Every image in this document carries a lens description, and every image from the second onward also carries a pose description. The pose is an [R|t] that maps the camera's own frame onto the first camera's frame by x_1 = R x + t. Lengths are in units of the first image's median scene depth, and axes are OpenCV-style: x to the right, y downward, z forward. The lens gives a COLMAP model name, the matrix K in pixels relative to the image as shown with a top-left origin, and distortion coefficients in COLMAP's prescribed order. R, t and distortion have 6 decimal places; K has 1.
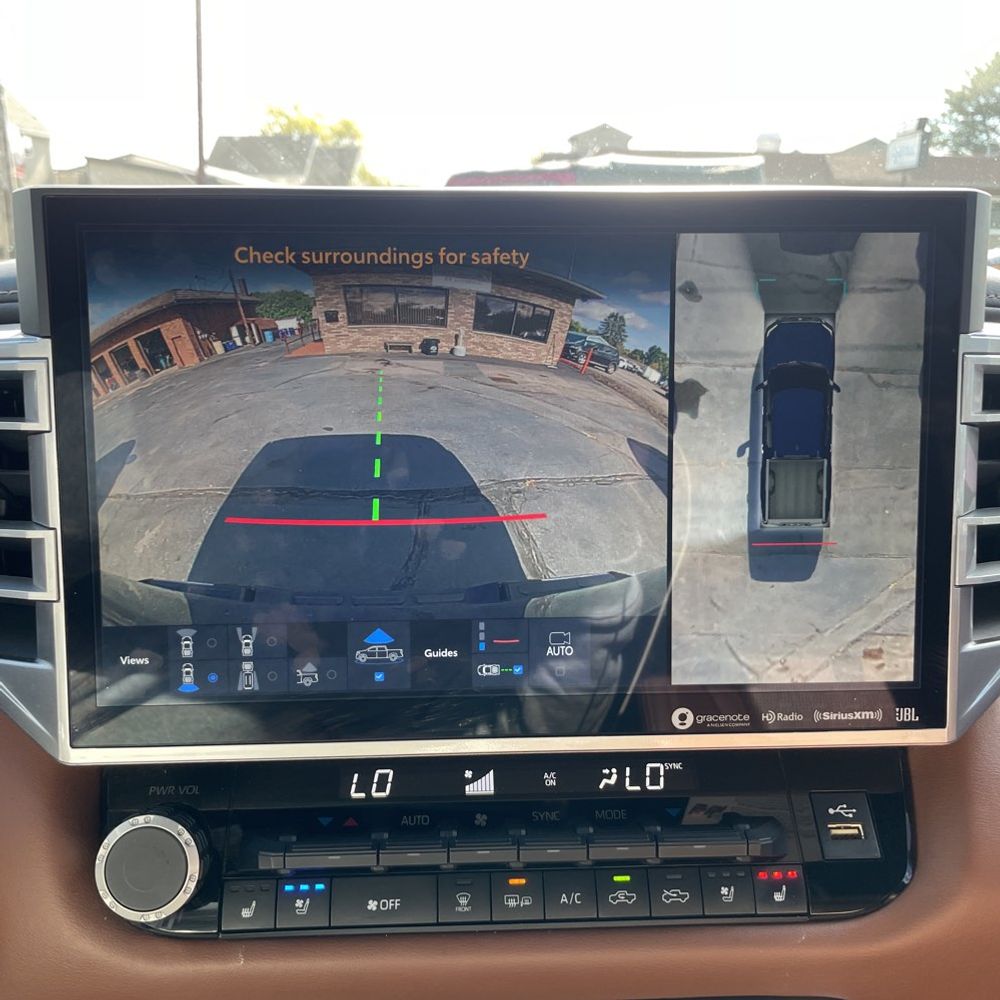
lens RADIAL K [[974.6, 0, 500.7], [0, 974.6, 498.3], [0, 0, 1]] dist [0.013820, 0.000000]
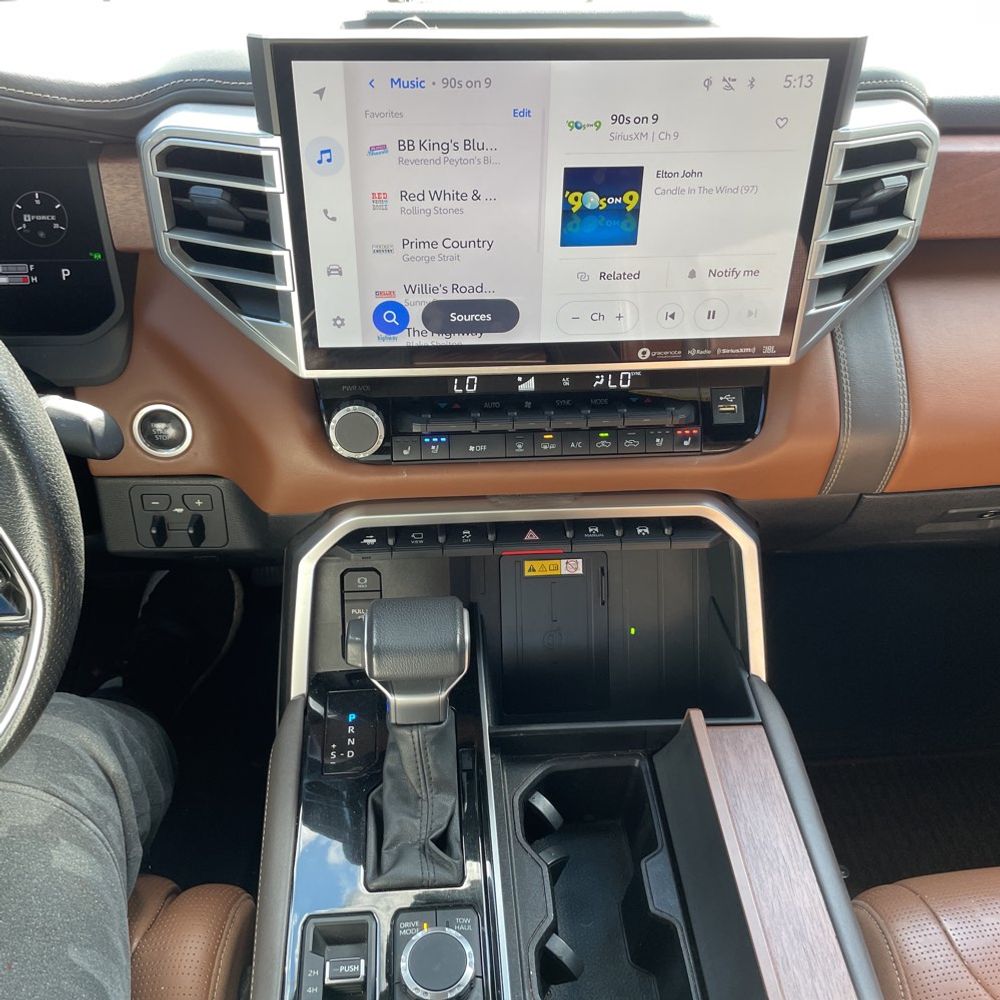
lens RADIAL K [[974.6, 0, 497.6], [0, 974.6, 500.0], [0, 0, 1]] dist [0.013820, 0.000000]
pose [[0.999176, -0.003275, 0.040449, -0.155145], [-0.016383, 0.879356, 0.475882, -0.385648], [-0.037128, -0.476153, 0.878578, -0.690473]]
